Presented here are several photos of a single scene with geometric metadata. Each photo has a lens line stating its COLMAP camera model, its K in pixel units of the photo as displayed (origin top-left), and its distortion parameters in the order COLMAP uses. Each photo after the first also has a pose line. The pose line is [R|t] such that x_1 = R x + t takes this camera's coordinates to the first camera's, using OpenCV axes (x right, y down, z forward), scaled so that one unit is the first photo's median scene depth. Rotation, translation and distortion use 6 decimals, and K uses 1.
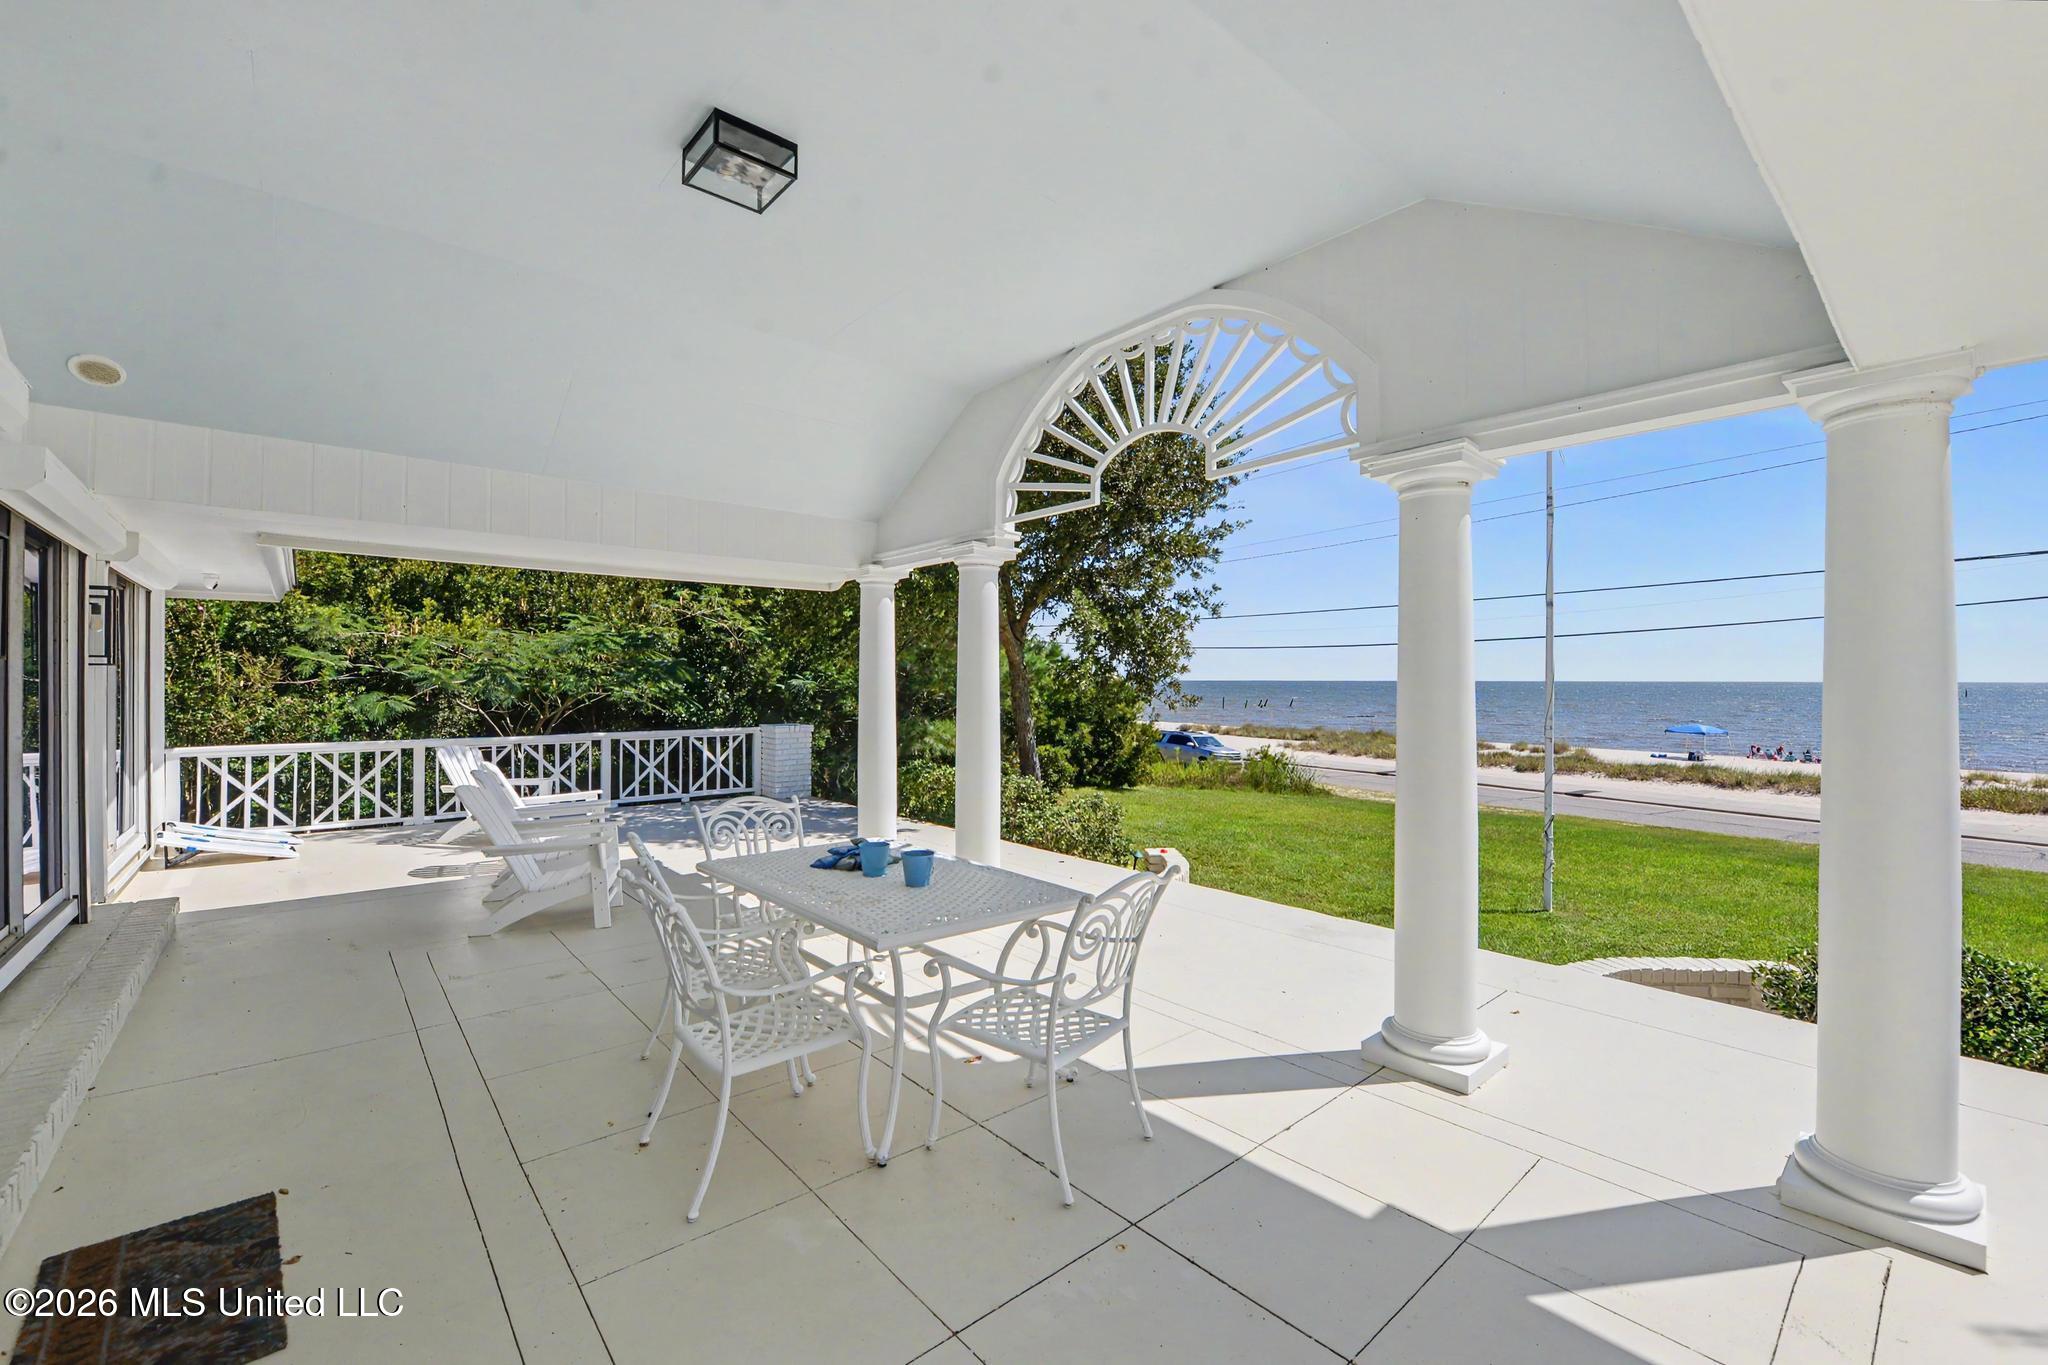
lens RADIAL K [[819.3, 0, 1024.0], [0, 819.3, 682.5], [0, 0, 1]] dist [-0.017352, -0.000063]
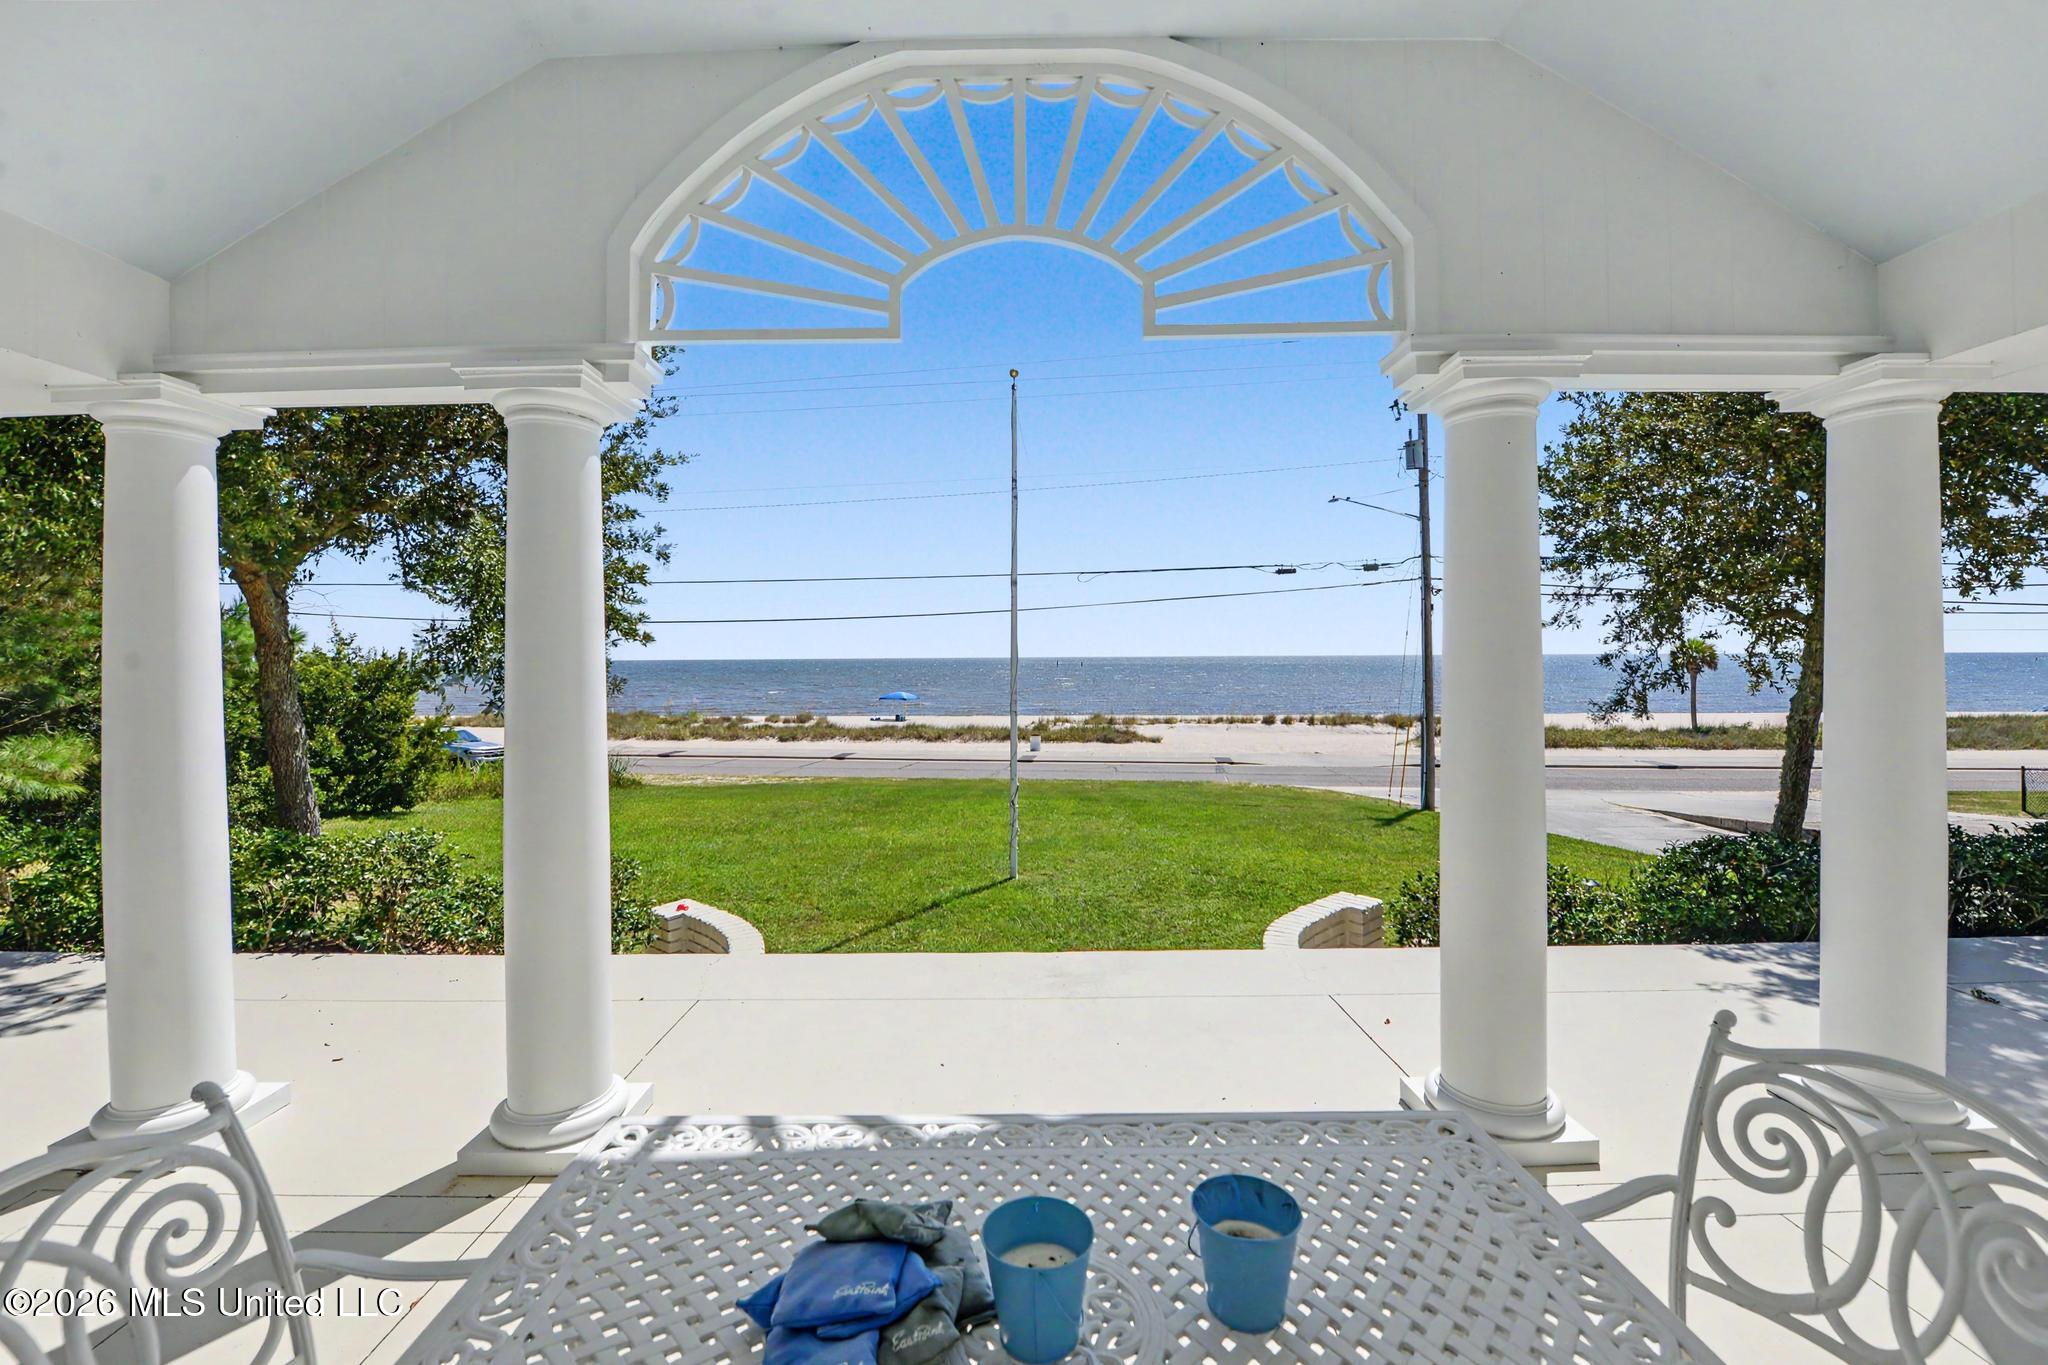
lens RADIAL K [[825.8, 0, 1018.7], [0, 825.8, 671.0], [0, 0, 1]] dist [-0.023118, 0.000000]
pose [[0.653772, -0.019896, 0.756430, -0.086626], [0.010937, 0.999798, 0.016844, -0.001163], [-0.756612, -0.002739, 0.653858, 0.175121]]
